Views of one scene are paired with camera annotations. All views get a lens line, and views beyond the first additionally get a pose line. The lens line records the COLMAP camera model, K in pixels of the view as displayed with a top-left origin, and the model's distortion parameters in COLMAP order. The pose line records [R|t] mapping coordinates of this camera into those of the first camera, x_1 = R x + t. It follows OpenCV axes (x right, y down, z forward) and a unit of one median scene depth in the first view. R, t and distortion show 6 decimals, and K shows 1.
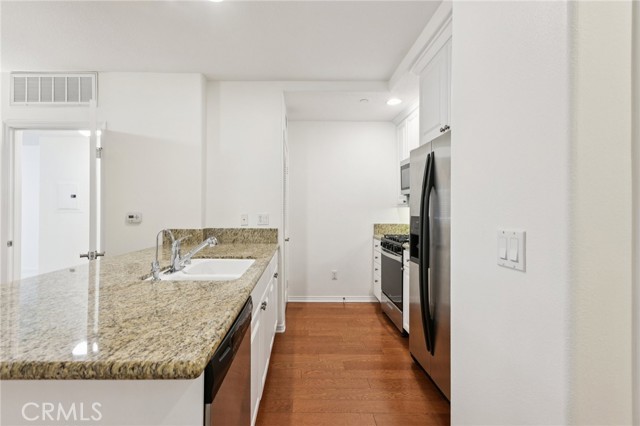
lens RADIAL K [[296.6, 0, 302.6], [0, 296.6, 209.1], [0, 0, 1]] dist [0.002801, -0.000397]
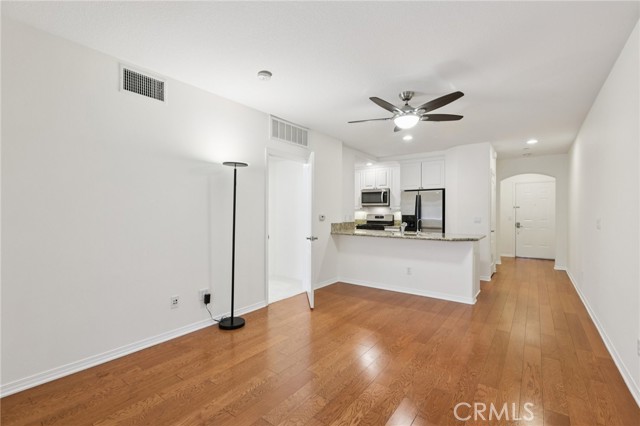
lens RADIAL K [[284.2, 0, 320.0], [0, 284.2, 213.0], [0, 0, 1]] dist [-0.000212, -0.000595]
pose [[0.603079, -0.001532, 0.797680, -1.911784], [-0.005681, 0.999965, 0.006216, -0.005068], [-0.797662, -0.008280, 0.603049, 0.000903]]
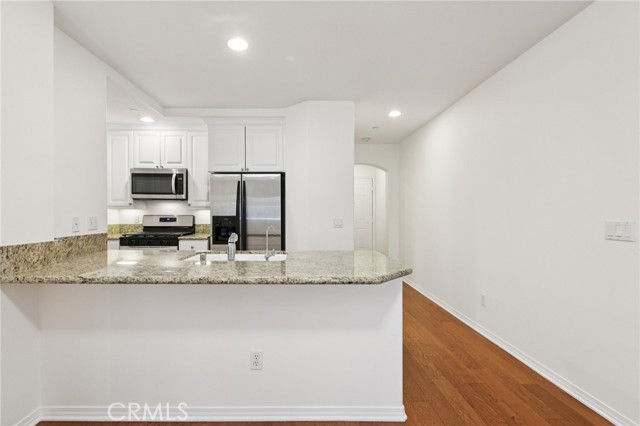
lens RADIAL K [[296.6, 0, 302.6], [0, 296.6, 209.1], [0, 0, 1]] dist [0.002801, -0.000397]
pose [[0.004877, 0.007527, 0.999960, -1.013623], [-0.003591, 0.999965, -0.007510, 0.000148], [-0.999982, -0.003554, 0.004904, 0.444758]]
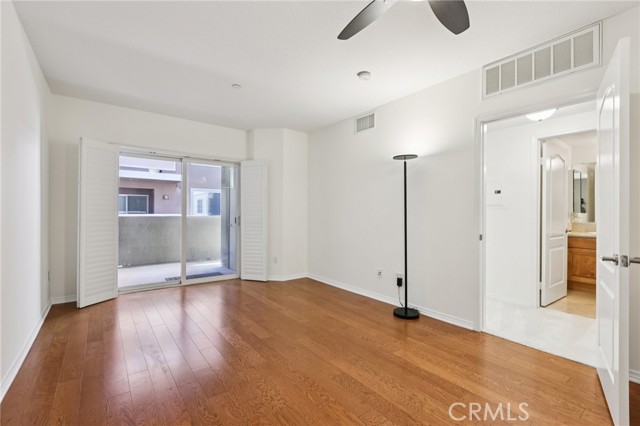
lens RADIAL K [[284.2, 0, 320.0], [0, 284.2, 213.0], [0, 0, 1]] dist [-0.000212, -0.000595]
pose [[0.609506, -0.000240, -0.792781, -0.554361], [0.002186, 0.999997, 0.001378, 0.032207], [0.792778, -0.002573, 0.609505, -0.023697]]
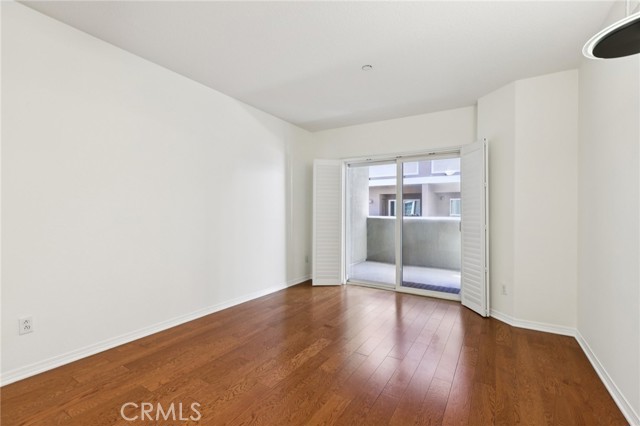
lens RADIAL K [[284.2, 0, 320.0], [0, 284.2, 213.0], [0, 0, 1]] dist [-0.000212, -0.000595]
pose [[-0.527930, -0.011122, -0.849215, -0.747214], [-0.007414, 0.999936, -0.008487, 0.033746], [0.849256, 0.001815, -0.527979, 0.767746]]
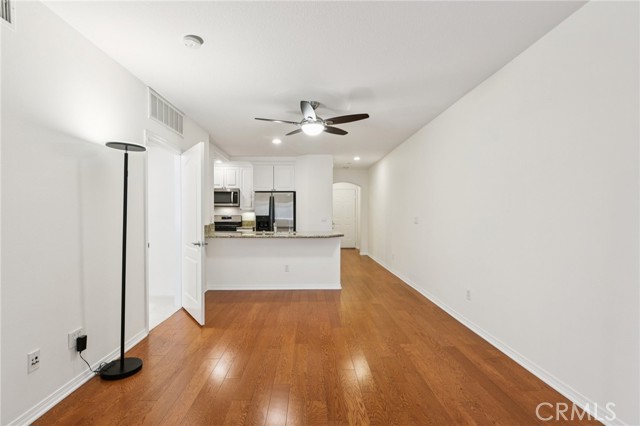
lens RADIAL K [[286.7, 0, 313.0], [0, 286.7, 216.4], [0, 0, 1]] dist [-0.000790, -0.000265]
pose [[-0.010236, -0.013089, 0.999862, -2.037139], [-0.005231, 0.999901, 0.013036, -0.004526], [-0.999934, -0.005097, -0.010304, 0.411809]]
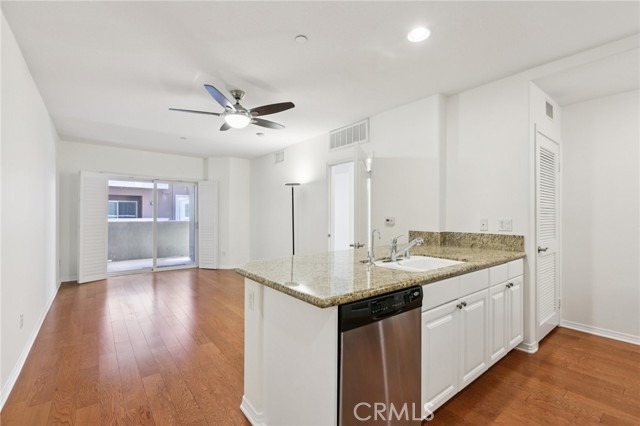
lens RADIAL K [[284.2, 0, 320.0], [0, 284.2, 213.0], [0, 0, 1]] dist [-0.000212, -0.000595]
pose [[0.620162, -0.006741, -0.784445, 0.225068], [0.005167, 0.999976, -0.004508, -0.002529], [0.784457, -0.001258, 0.620182, -0.021681]]
